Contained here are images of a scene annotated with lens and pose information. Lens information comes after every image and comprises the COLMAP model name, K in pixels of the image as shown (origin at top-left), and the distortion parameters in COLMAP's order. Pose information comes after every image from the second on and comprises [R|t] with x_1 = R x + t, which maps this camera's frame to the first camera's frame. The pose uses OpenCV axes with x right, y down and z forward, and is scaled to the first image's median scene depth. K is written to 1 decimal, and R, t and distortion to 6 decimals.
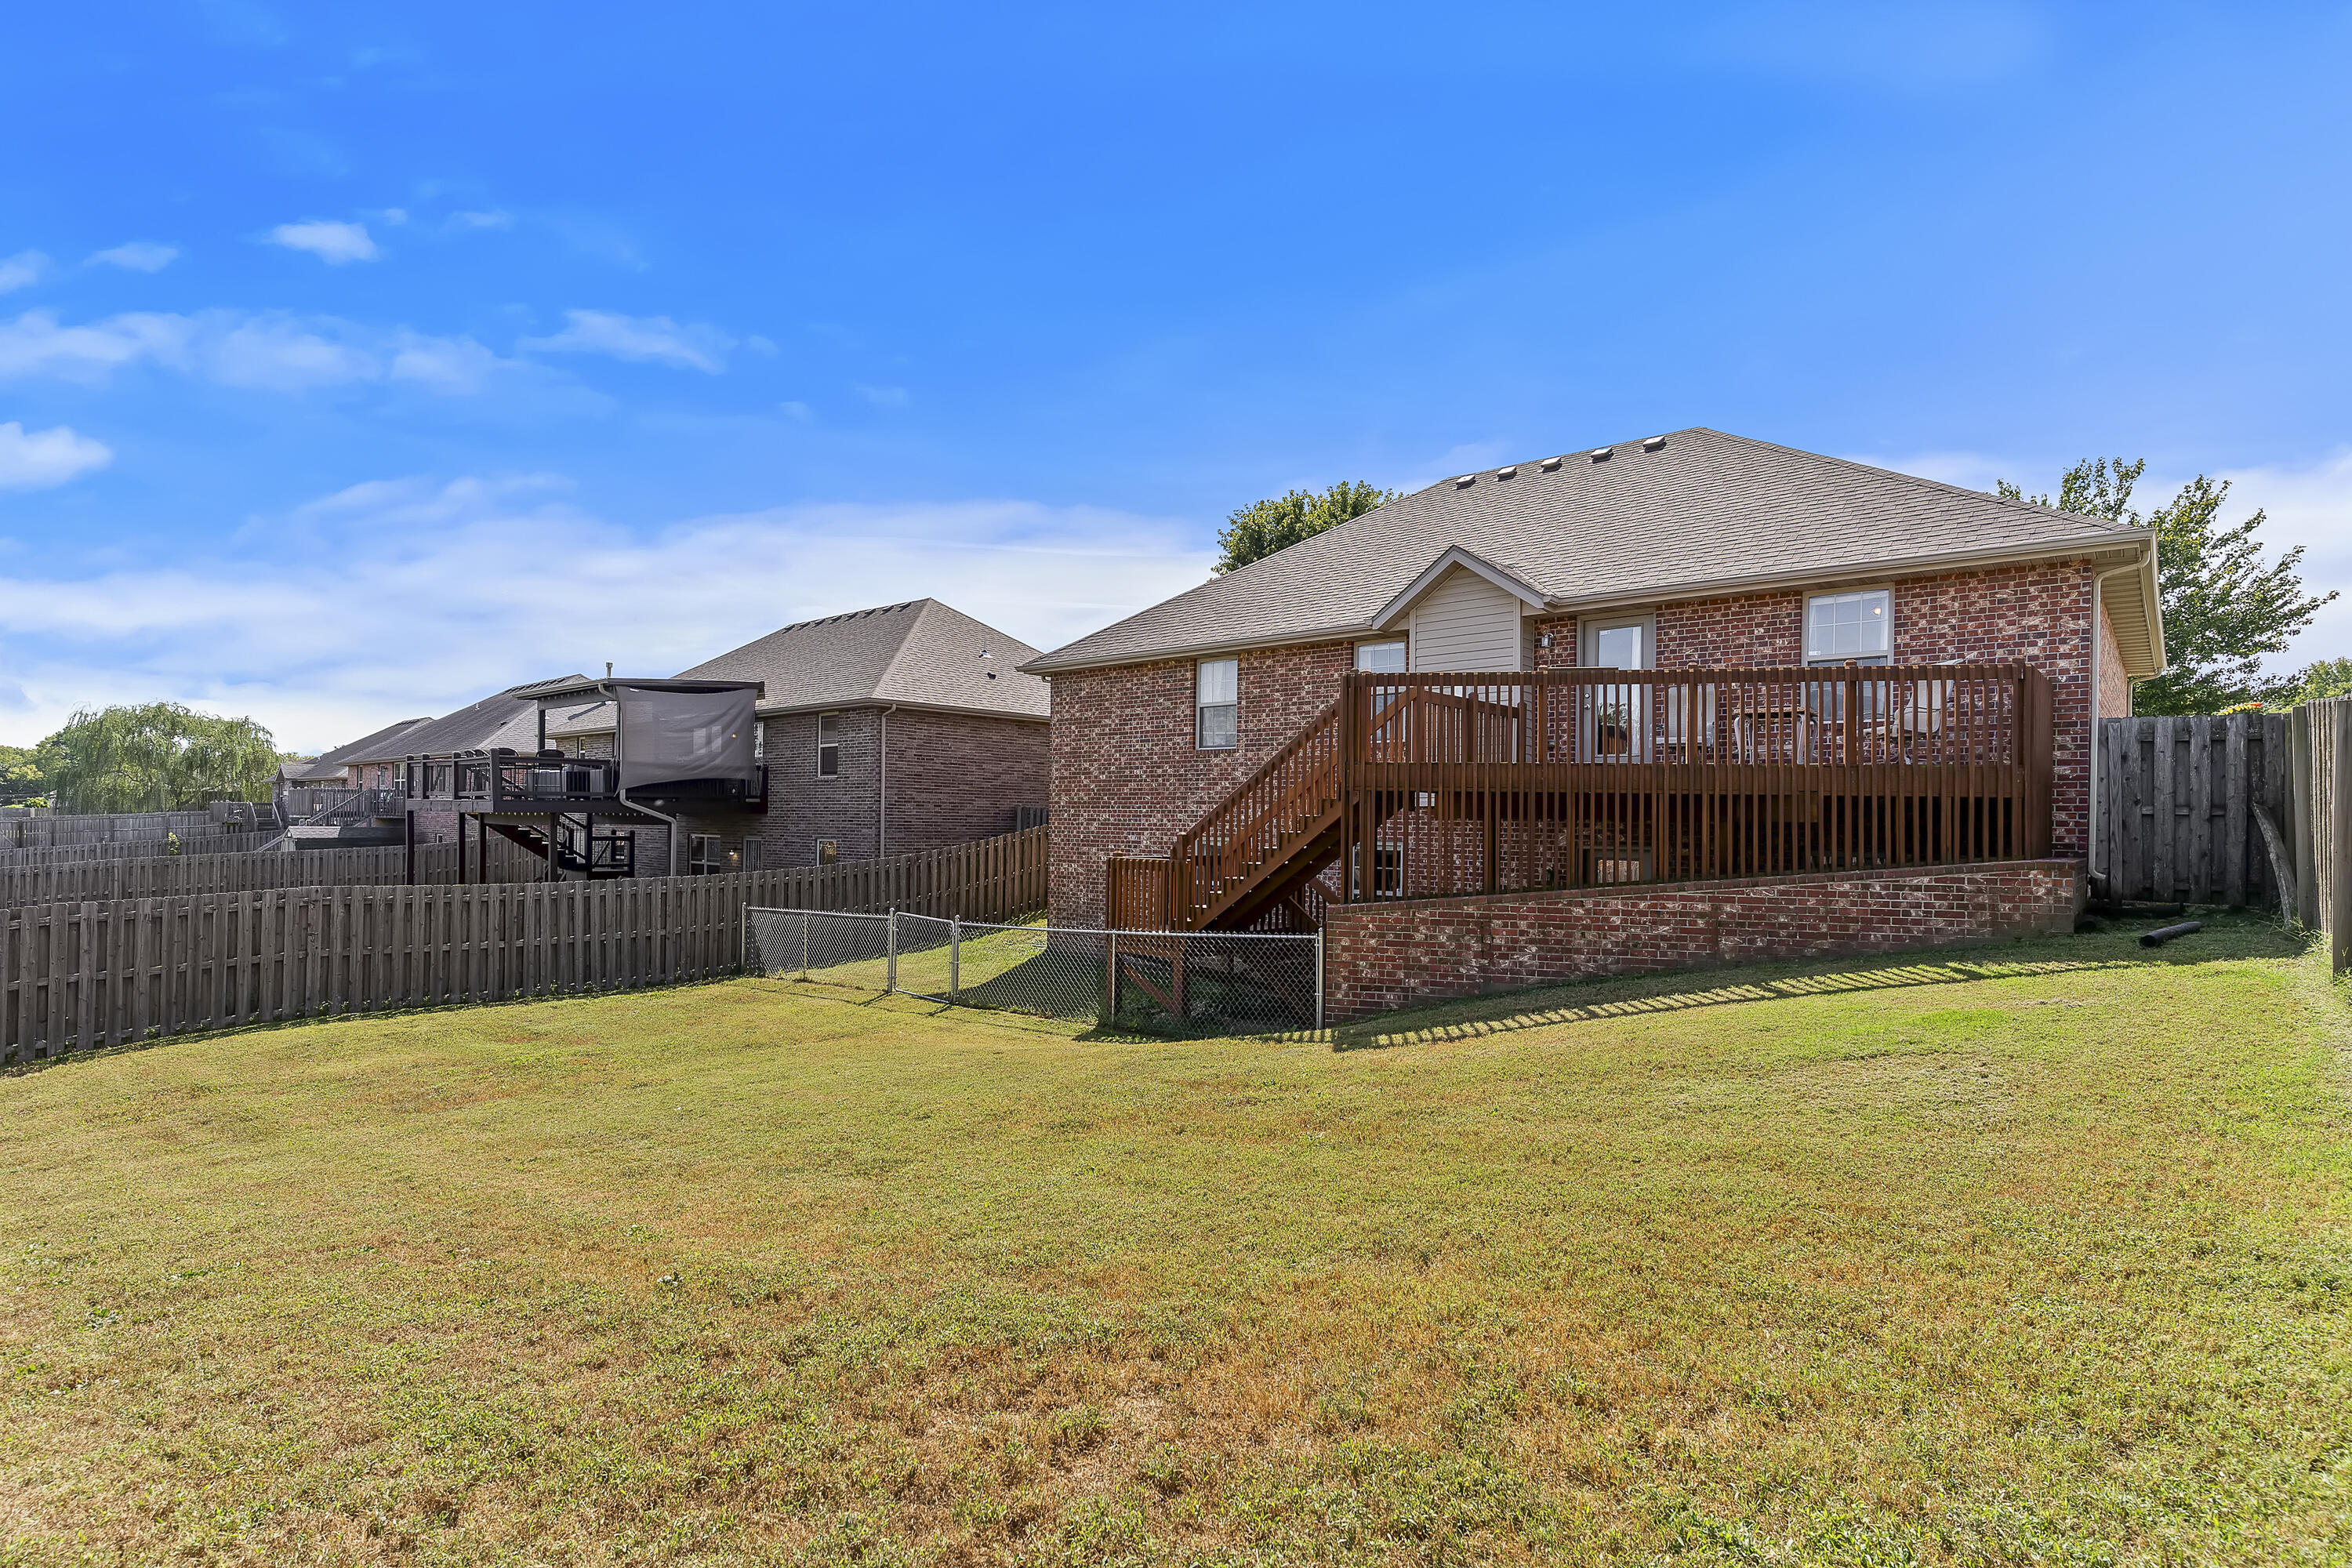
lens RADIAL K [[1145.6, 0, 1186.1], [0, 1145.6, 784.6], [0, 0, 1]] dist [-0.003480, -0.002072]
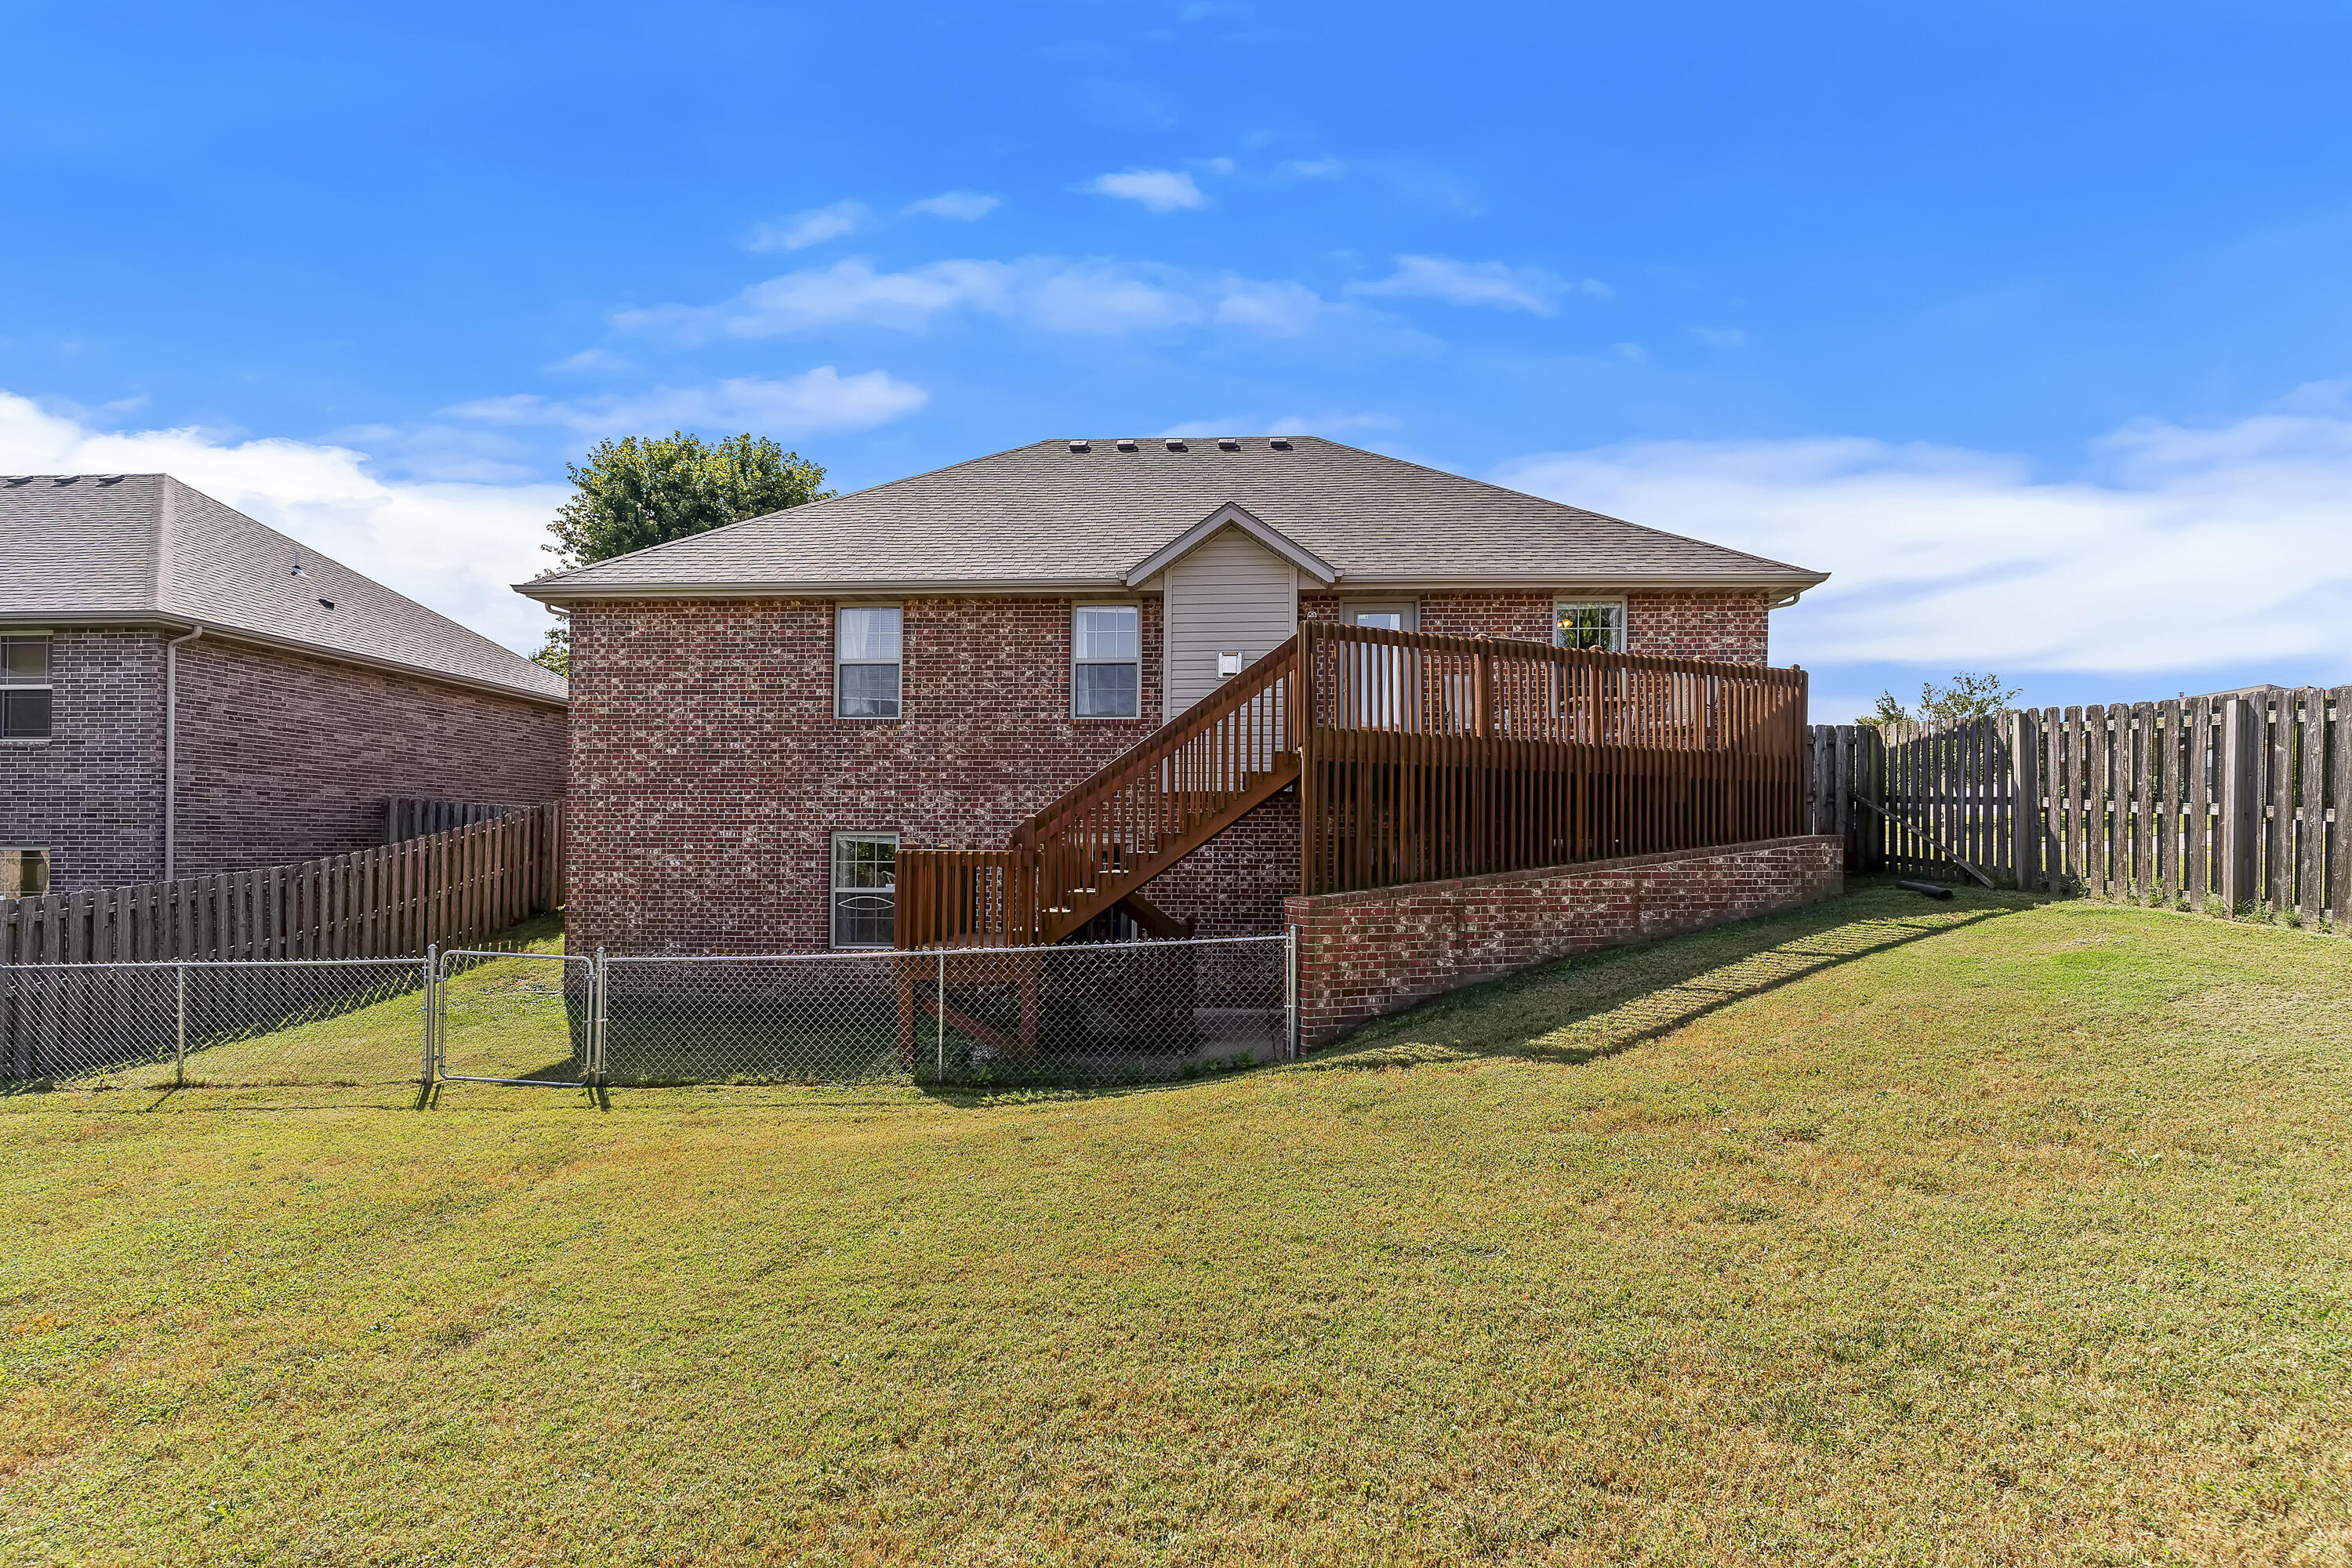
lens RADIAL K [[1145.6, 0, 1186.6], [0, 1145.6, 817.6], [0, 0, 1]] dist [-0.003480, -0.002072]
pose [[0.793100, 0.005992, 0.609061, -0.432333], [-0.015254, 0.999833, 0.010027, 0.039252], [-0.608900, -0.017243, 0.793060, 0.383395]]
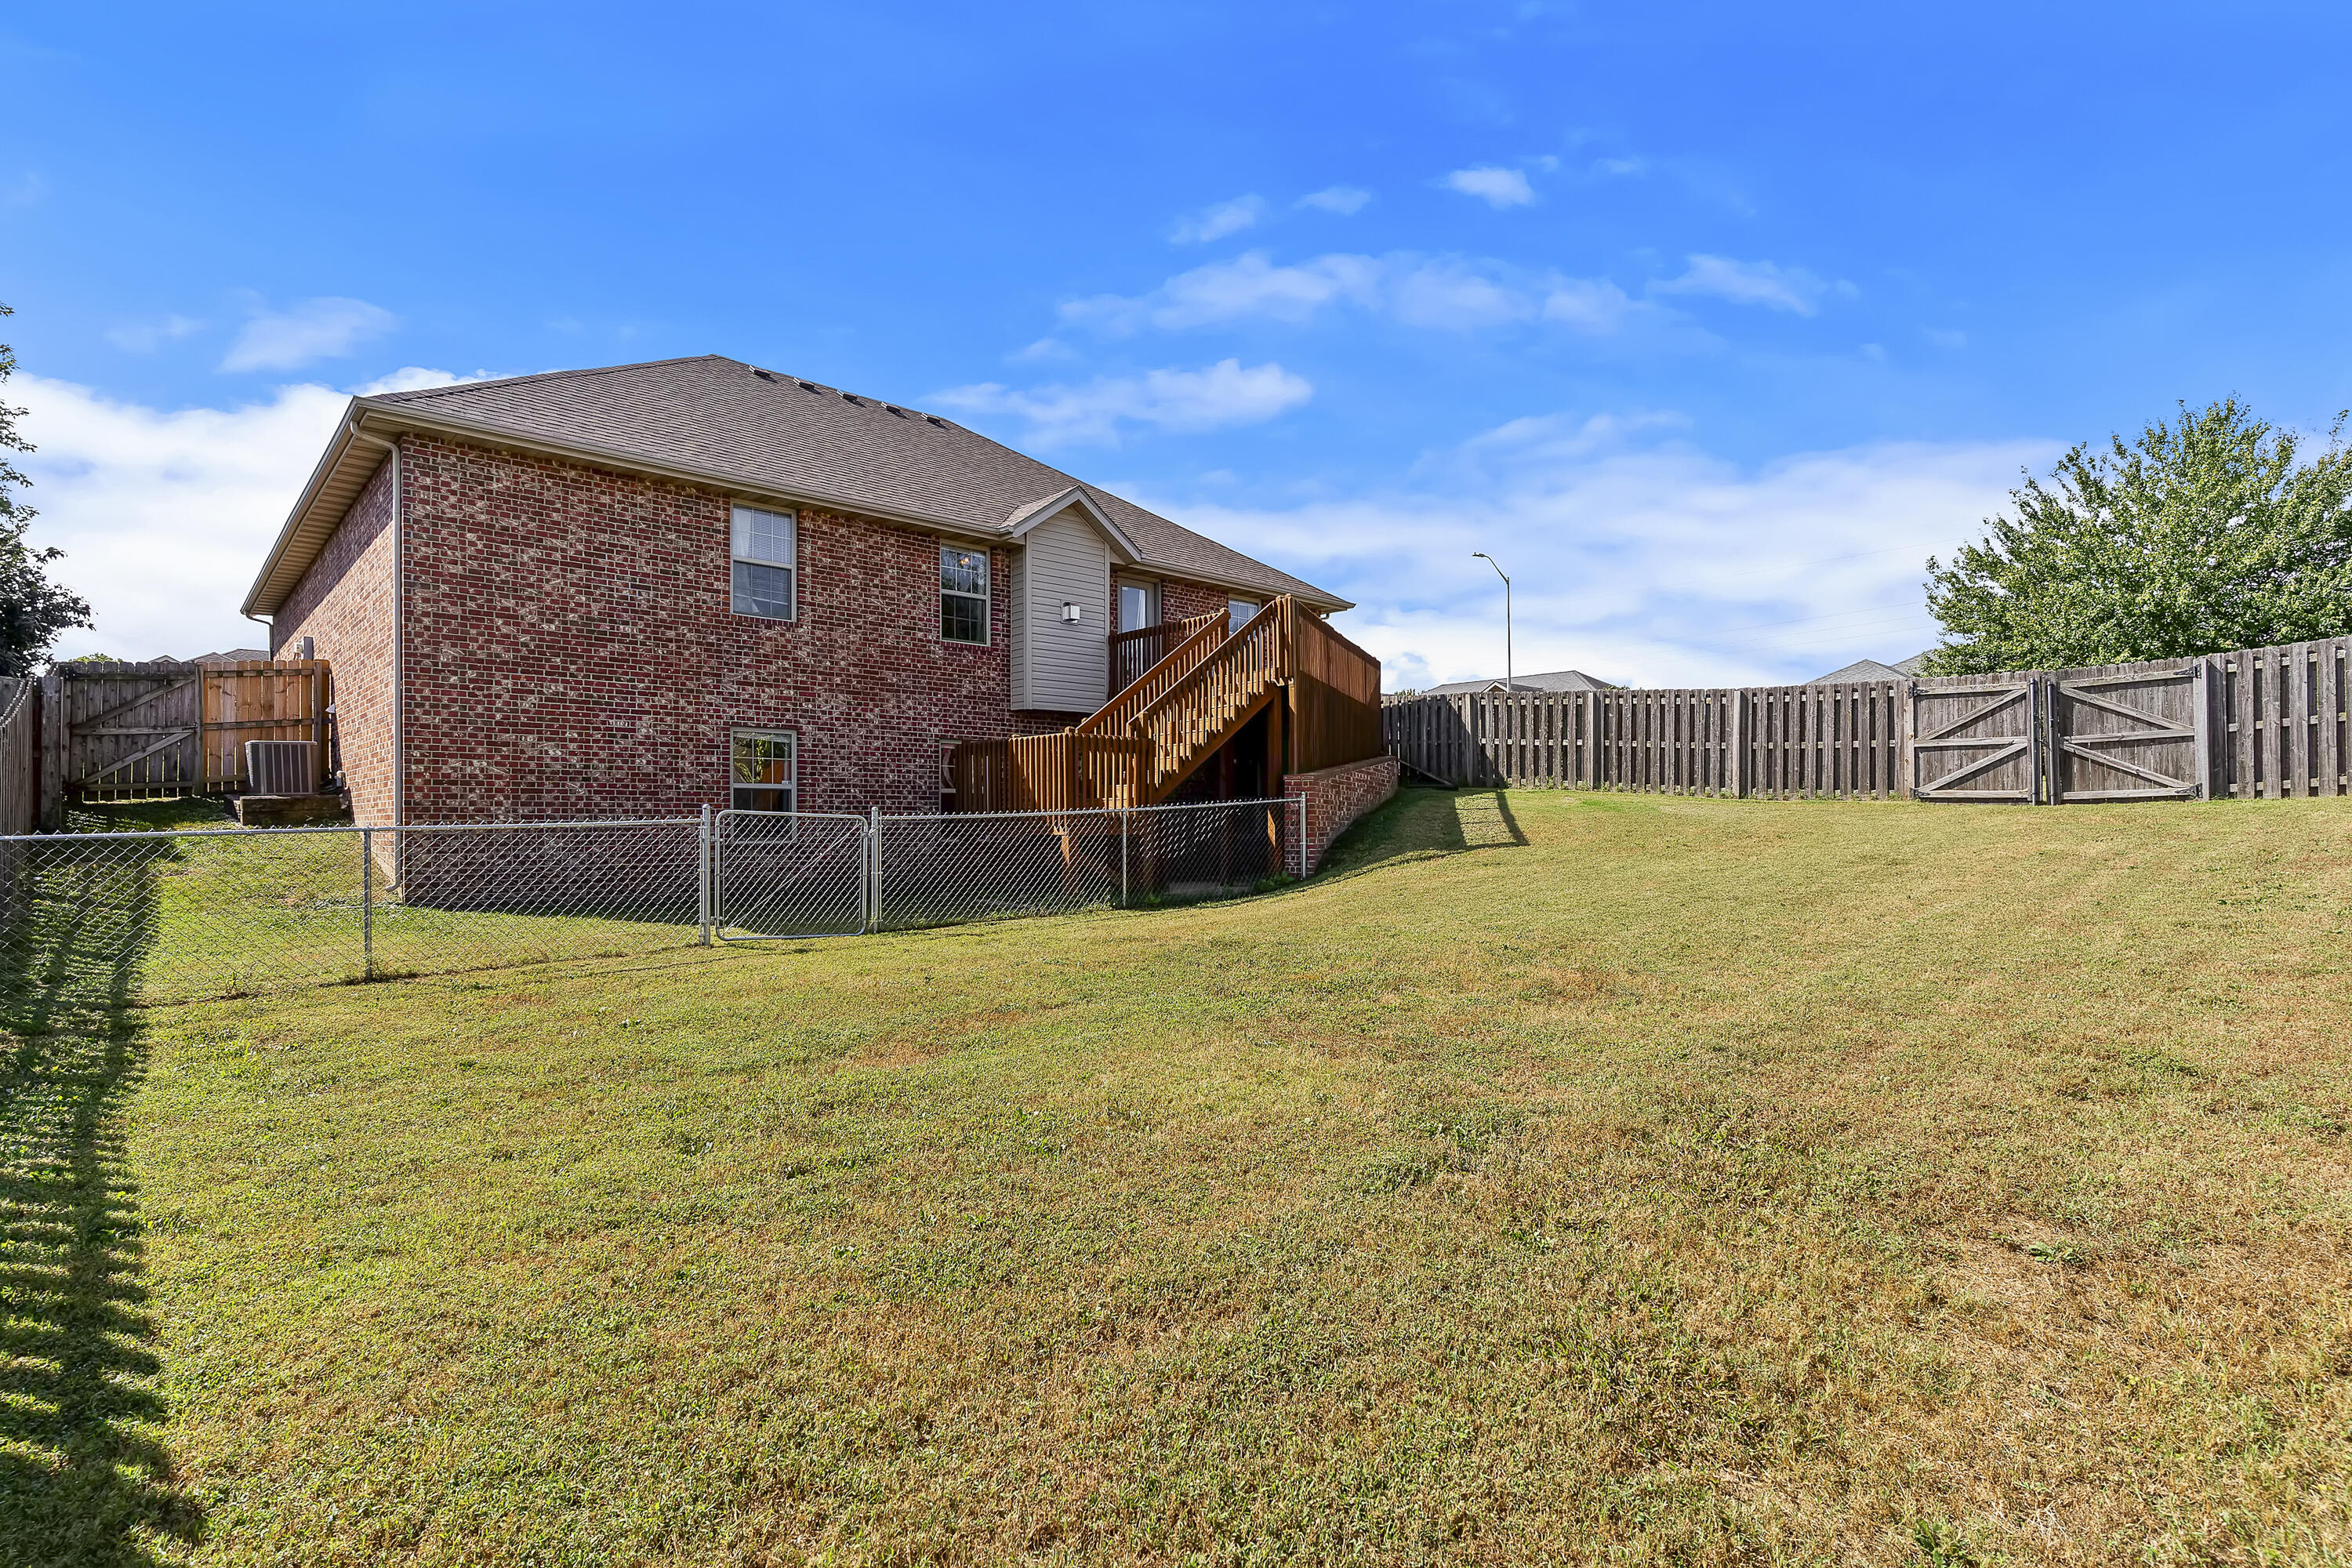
lens RADIAL K [[1145.6, 0, 1184.3], [0, 1145.6, 804.3], [0, 0, 1]] dist [-0.003480, -0.002072]
pose [[0.104710, 0.007861, 0.994472, -1.145223], [-0.028047, 0.999594, -0.004948, 0.146490], [-0.994107, -0.027374, 0.104888, 0.969695]]
